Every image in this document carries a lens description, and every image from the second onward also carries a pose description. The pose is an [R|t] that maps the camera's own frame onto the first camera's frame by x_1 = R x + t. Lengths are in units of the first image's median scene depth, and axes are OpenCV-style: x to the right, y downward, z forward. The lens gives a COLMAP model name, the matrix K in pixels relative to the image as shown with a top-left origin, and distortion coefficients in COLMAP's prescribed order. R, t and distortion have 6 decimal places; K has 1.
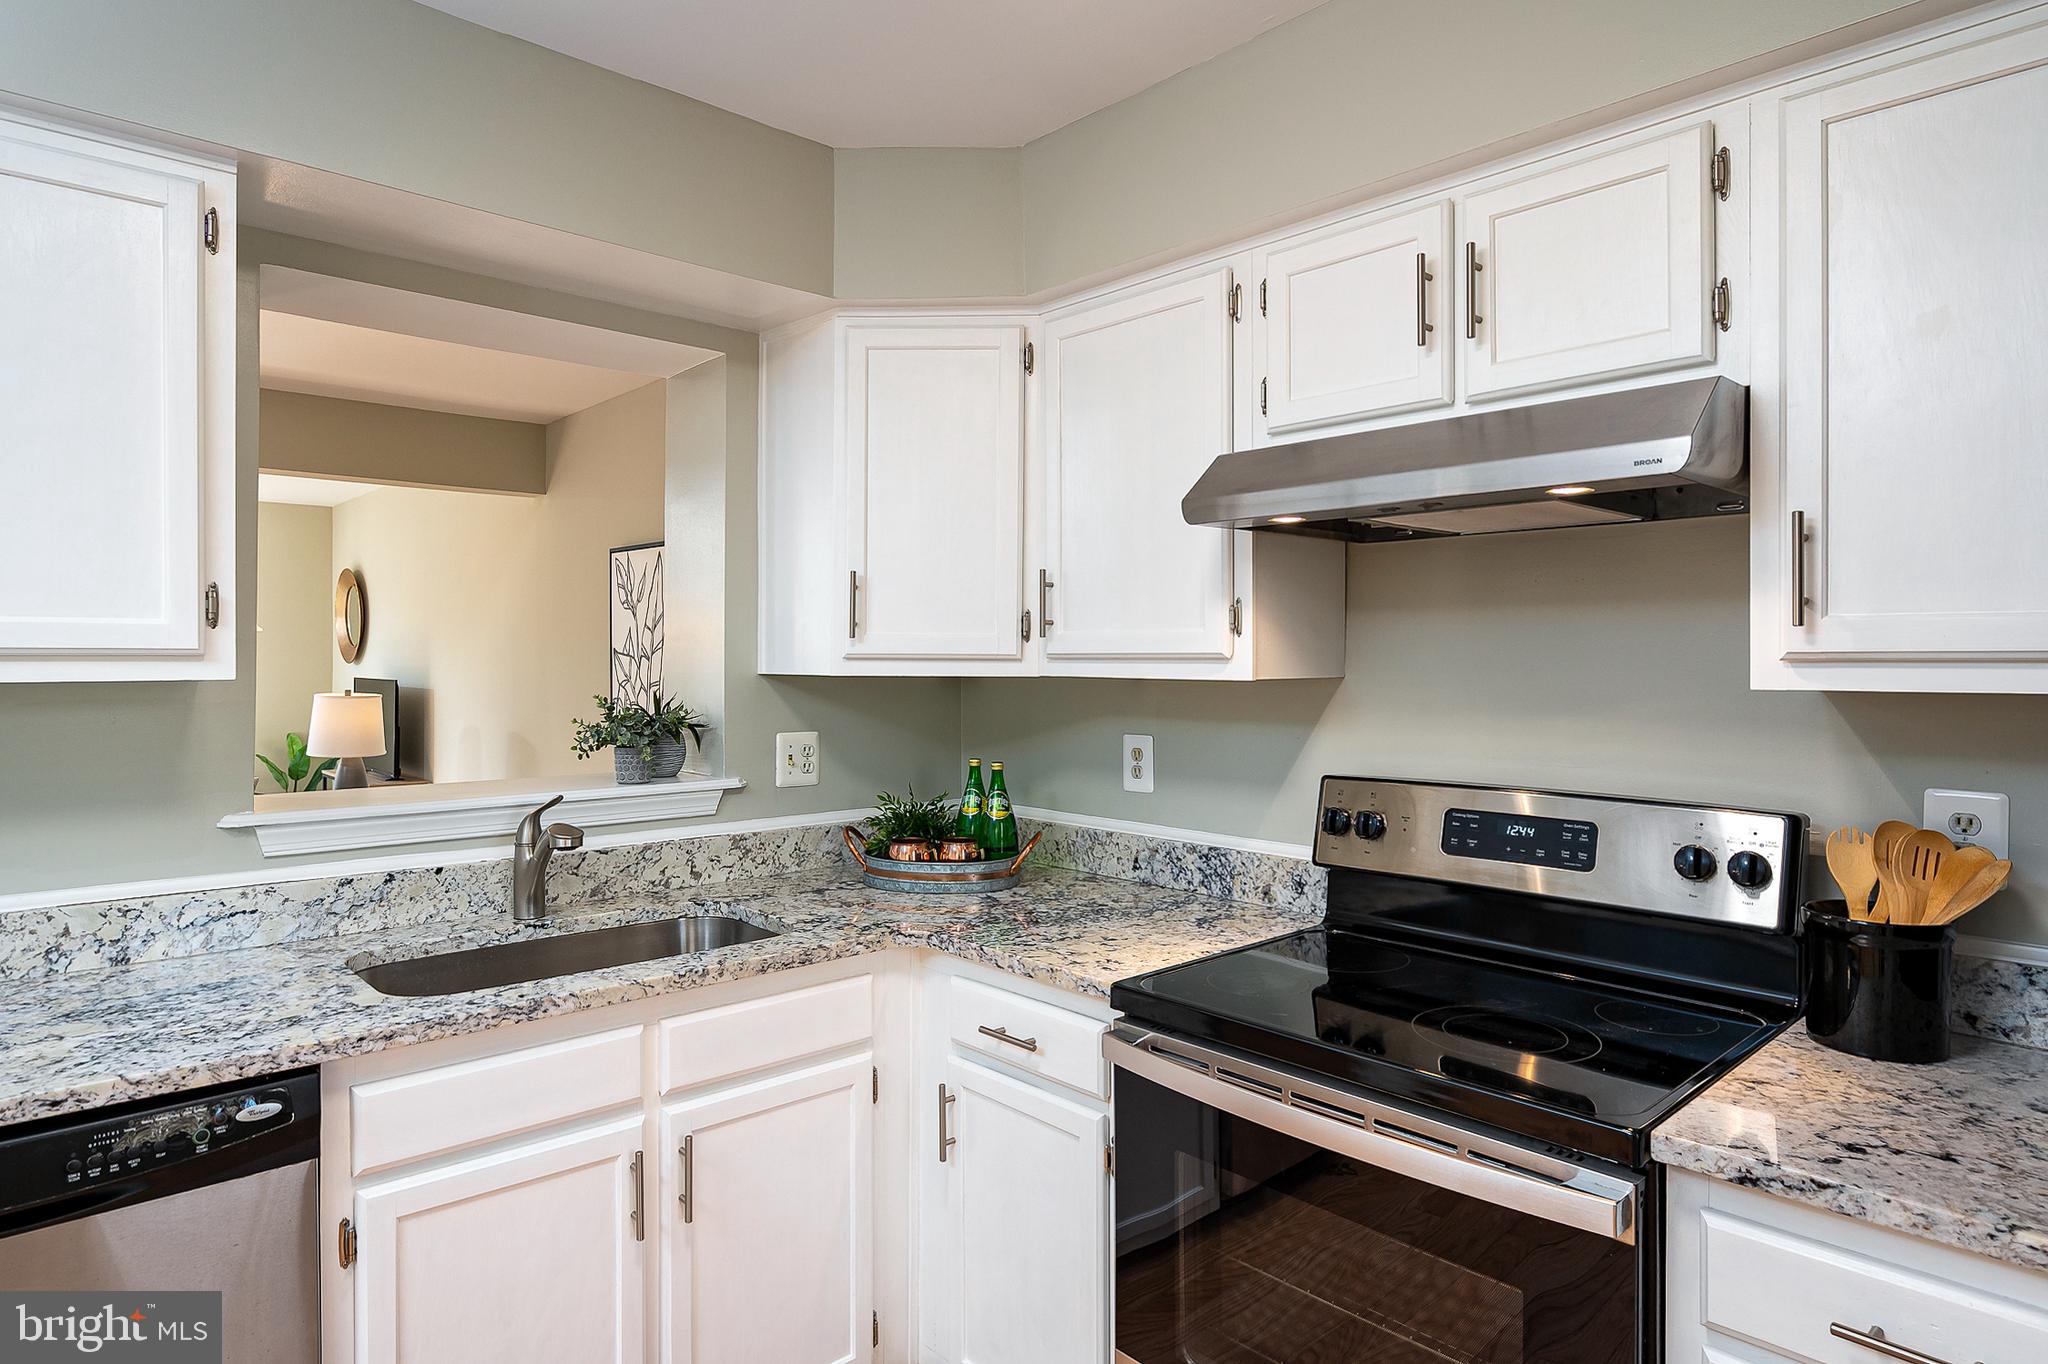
lens RADIAL K [[1188.3, 0, 1005.7], [0, 1188.3, 672.5], [0, 0, 1]] dist [-0.014633, 0.000964]
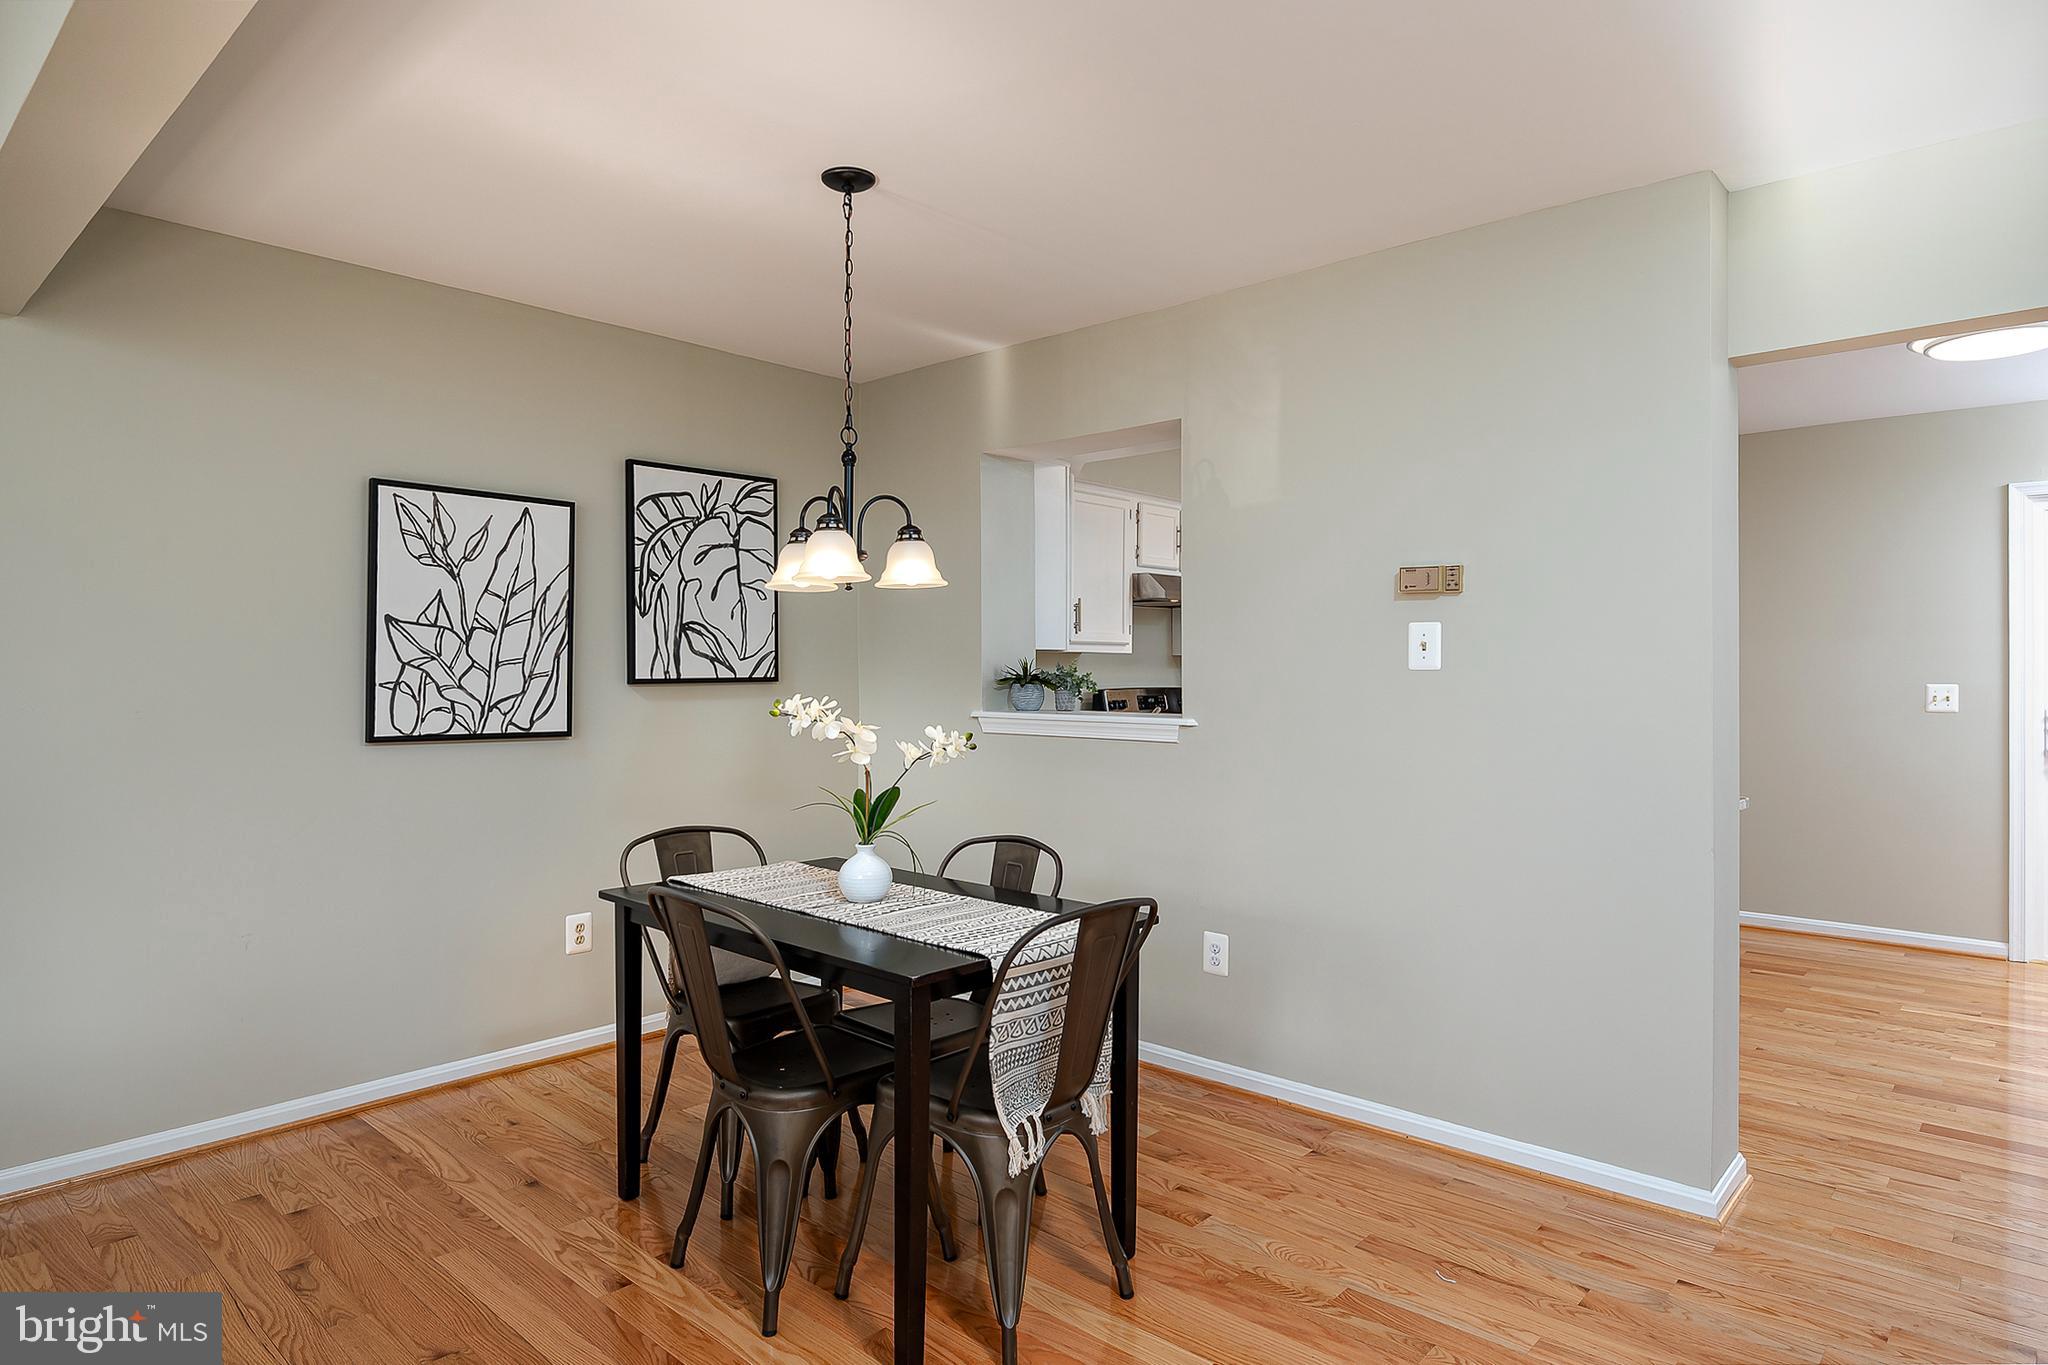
lens RADIAL K [[1188.3, 0, 1022.2], [0, 1188.3, 670.7], [0, 0, 1]] dist [-0.014633, 0.000964]
pose [[-0.083670, -0.008404, 0.996458, -2.499566], [-0.000419, 0.999965, 0.008399, 0.019839], [-0.996493, 0.000286, -0.083671, 1.494699]]
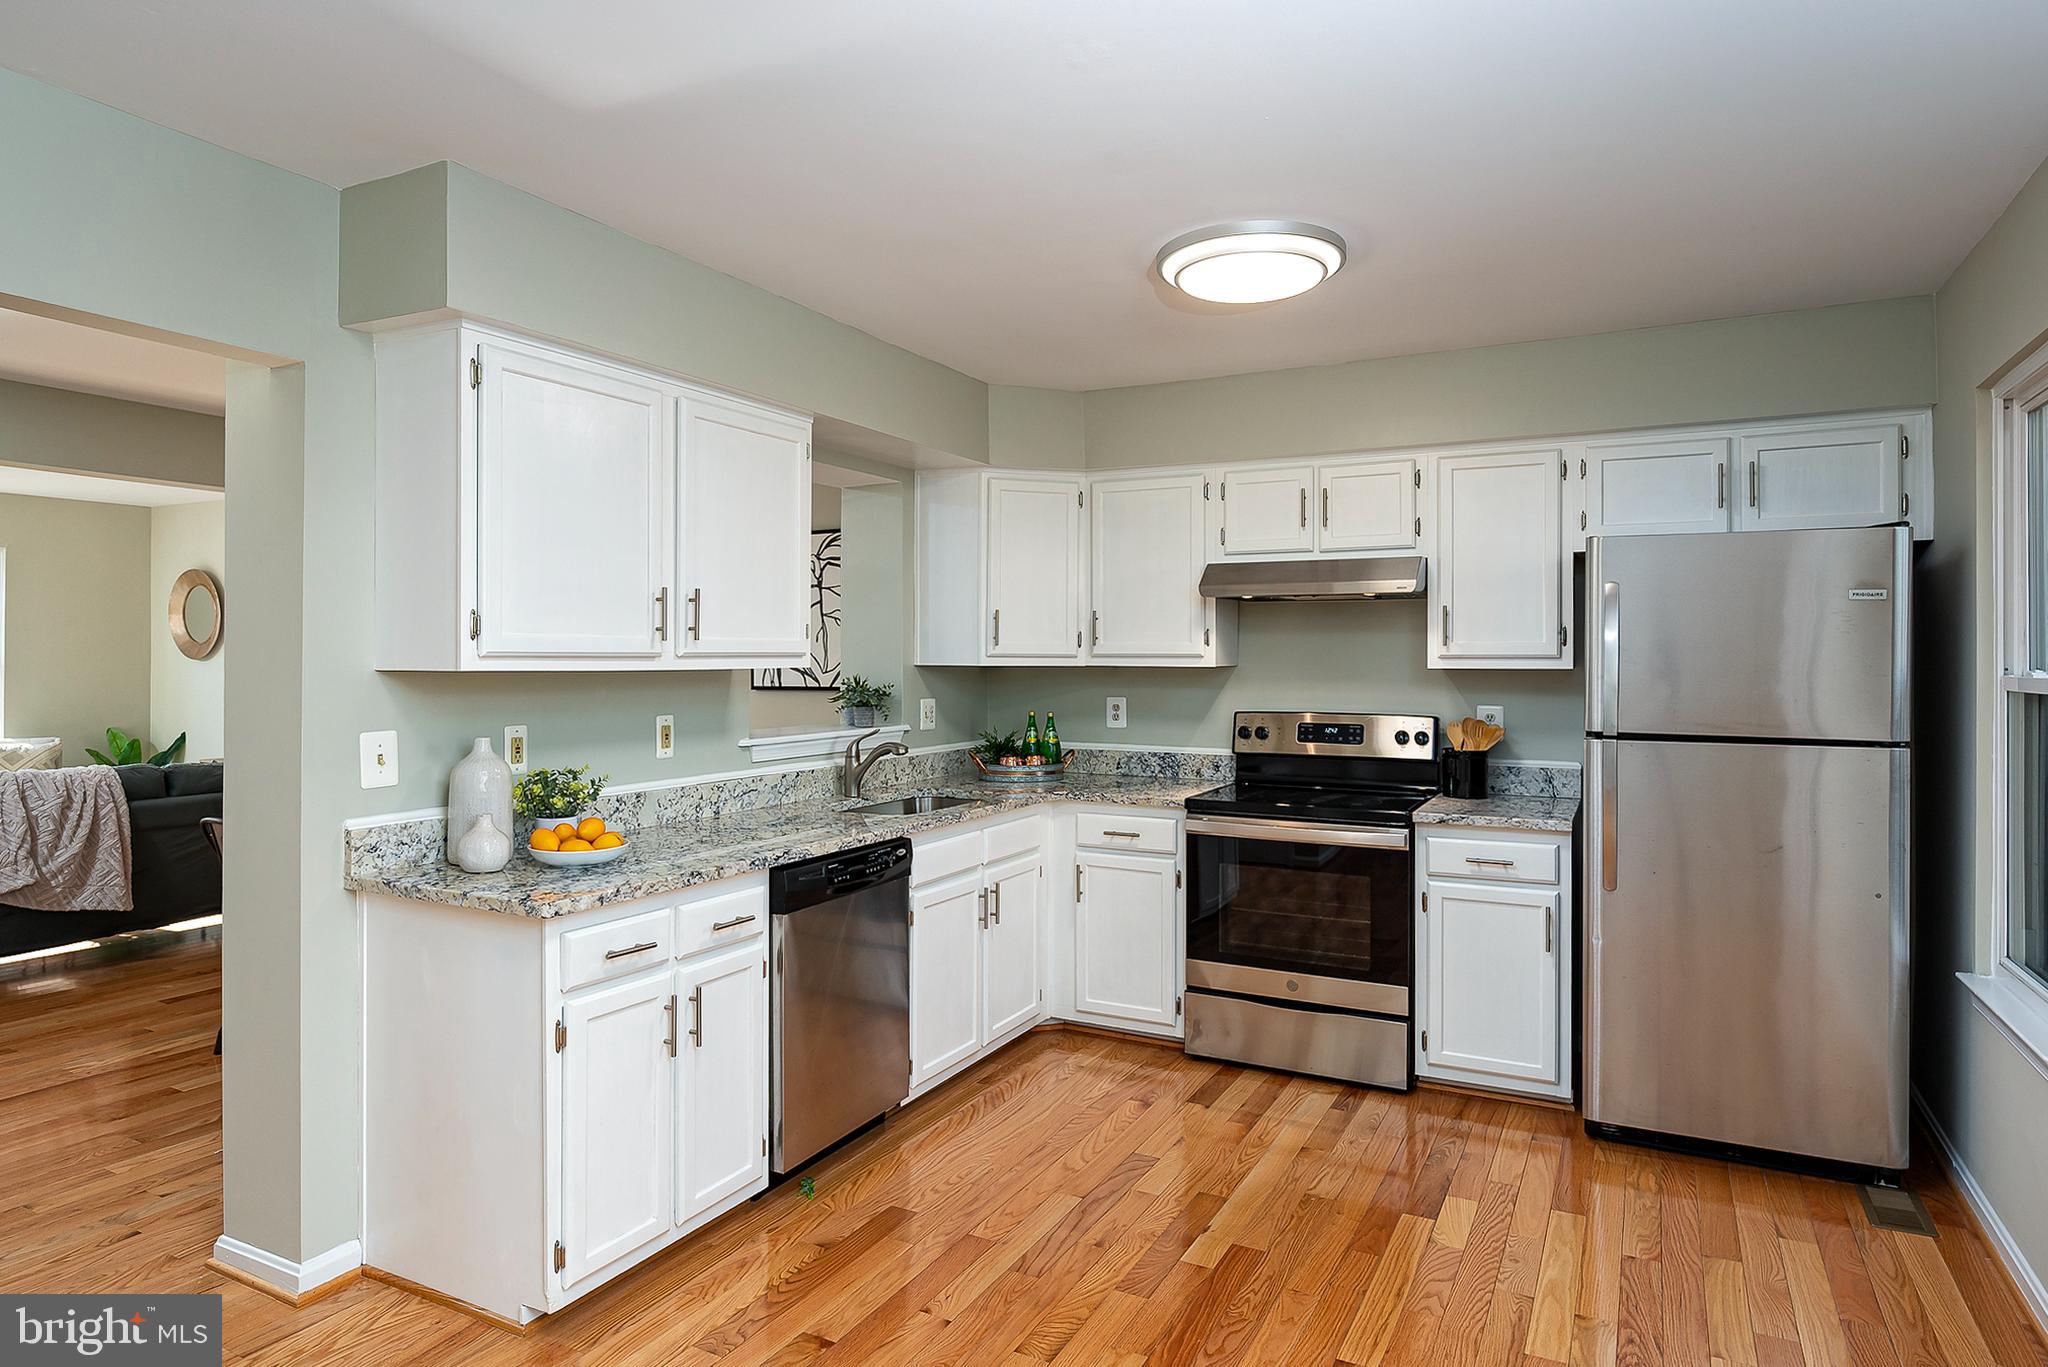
lens RADIAL K [[1188.3, 0, 1027.8], [0, 1188.3, 670.2], [0, 0, 1]] dist [-0.014633, 0.000964]
pose [[0.939329, -0.003978, 0.342995, -0.851634], [0.003216, 0.999991, 0.002791, 0.005707], [-0.343003, -0.001518, 0.939333, -0.911976]]
